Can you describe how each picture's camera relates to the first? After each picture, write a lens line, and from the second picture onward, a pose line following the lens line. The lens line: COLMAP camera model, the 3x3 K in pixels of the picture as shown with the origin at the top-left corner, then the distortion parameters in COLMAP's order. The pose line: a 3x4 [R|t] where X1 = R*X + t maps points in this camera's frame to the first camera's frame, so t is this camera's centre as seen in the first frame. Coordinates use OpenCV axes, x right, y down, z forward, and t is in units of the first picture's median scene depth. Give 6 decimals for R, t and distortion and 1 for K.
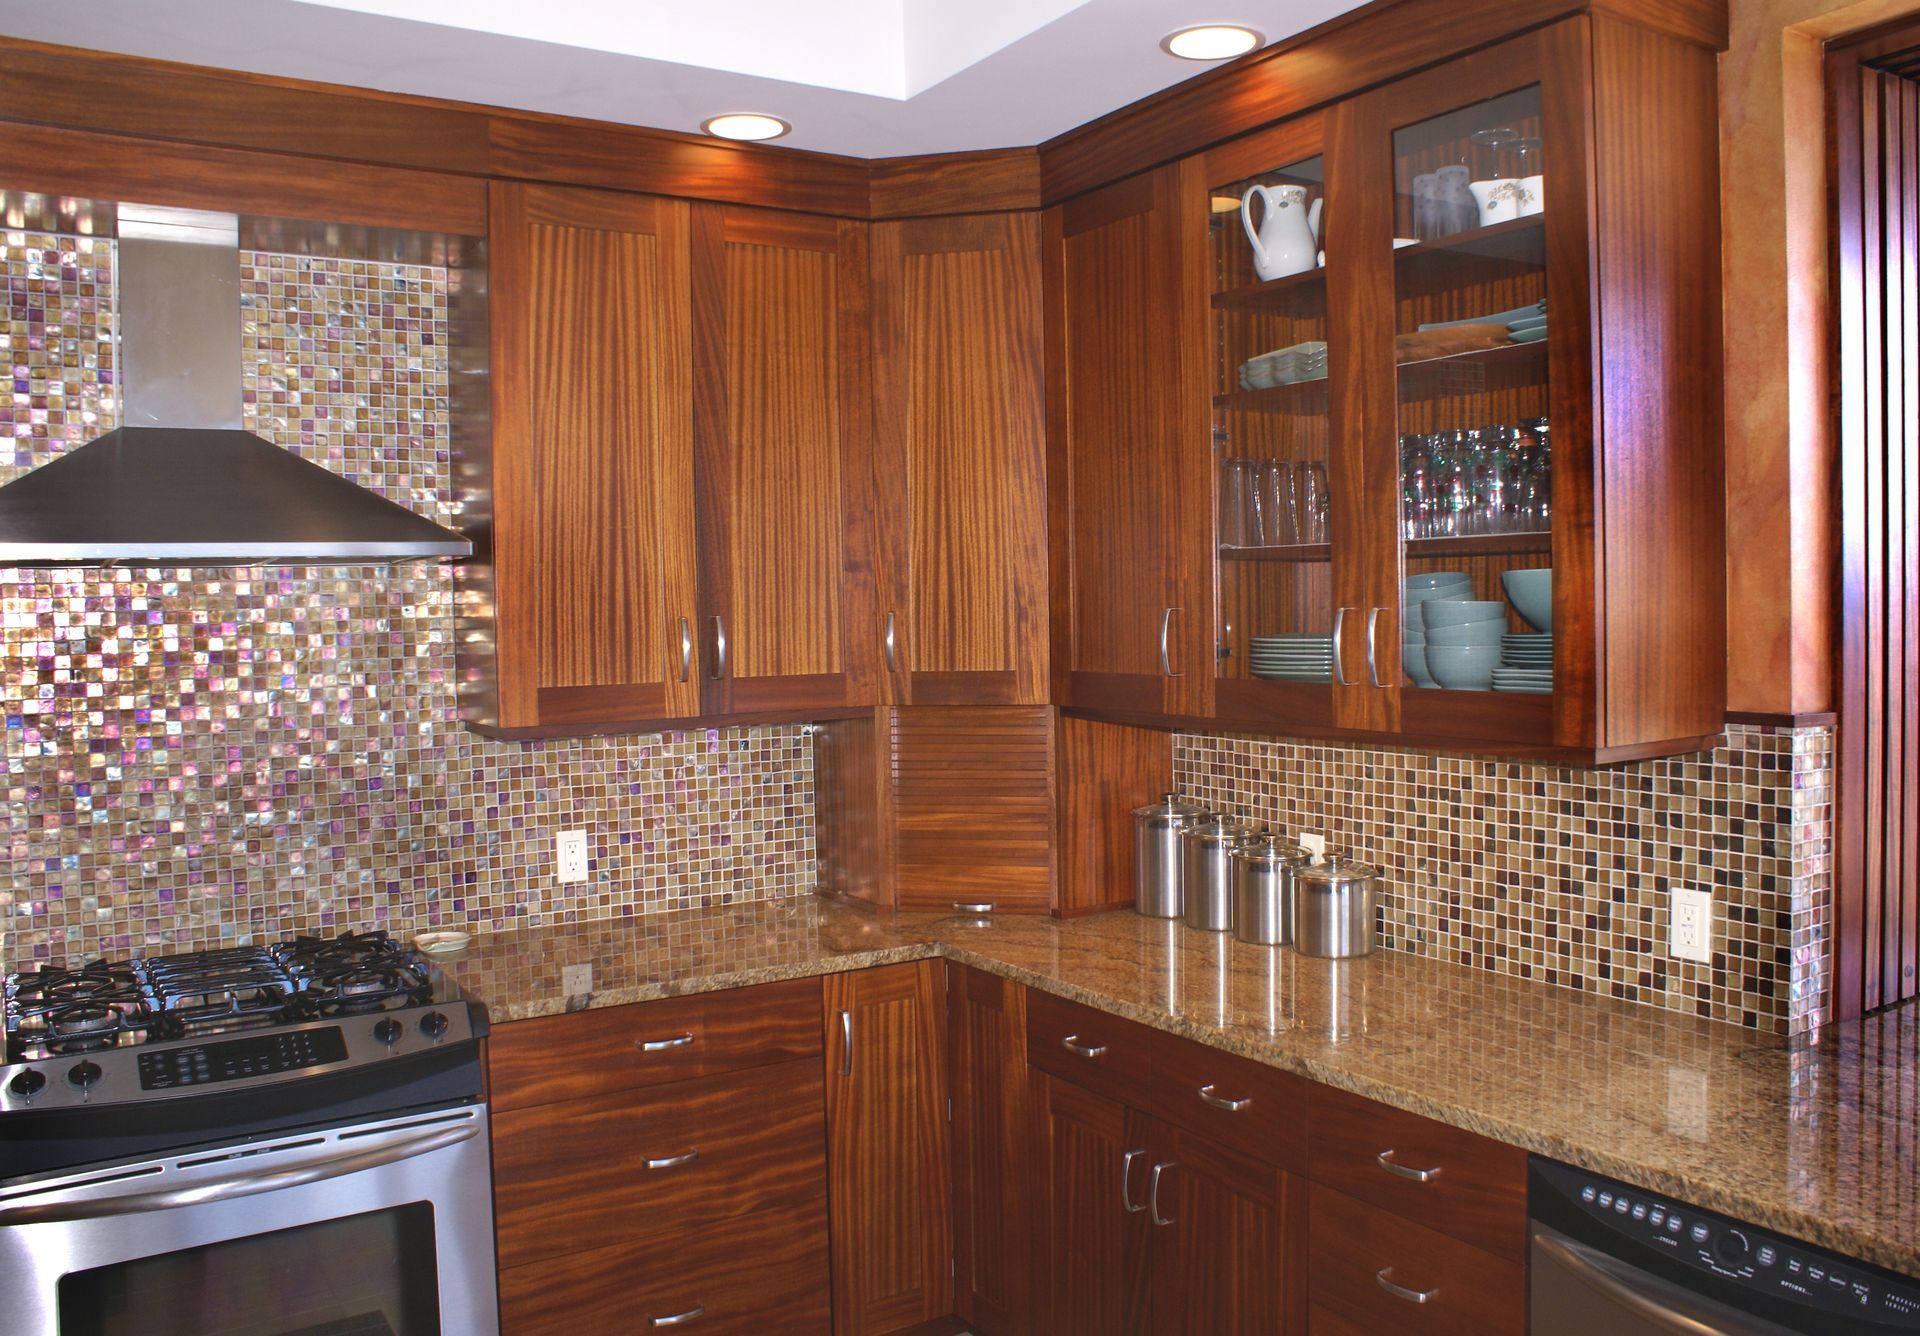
lens RADIAL K [[1618.7, 0, 955.4], [0, 1618.7, 669.8], [0, 0, 1]] dist [-0.008189, -0.000830]
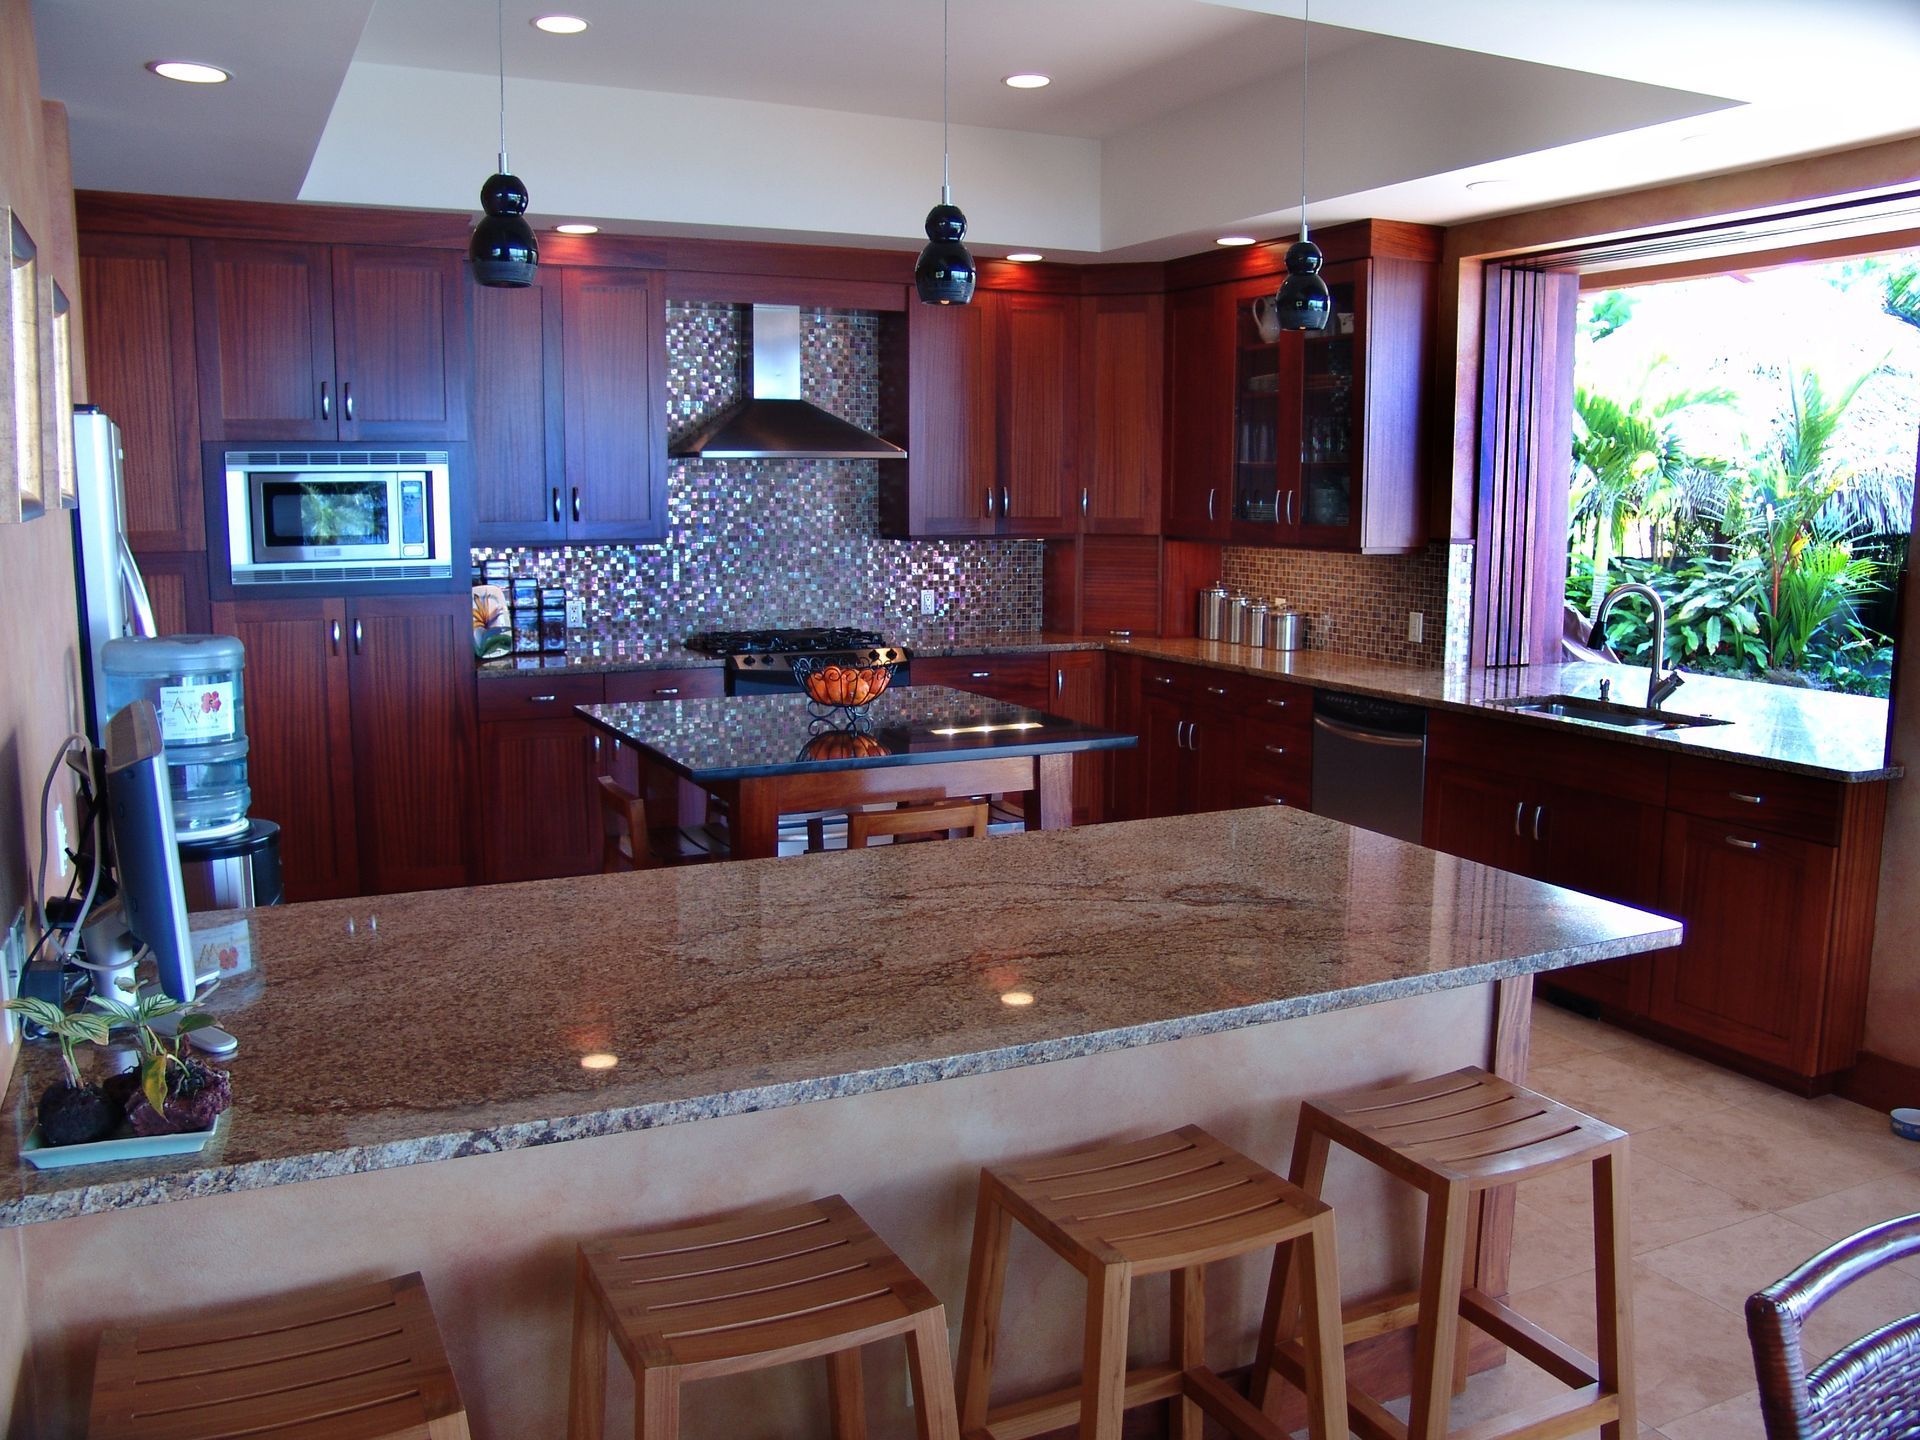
lens RADIAL K [[1618.8, 0, 951.3], [0, 1618.8, 710.8], [0, 0, 1]] dist [-0.112965, 0.005202]
pose [[0.993881, 0.038657, -0.103468, 0.015393], [-0.028542, 0.994824, 0.097517, 0.055145], [0.106703, -0.093967, 0.989841, -1.163934]]
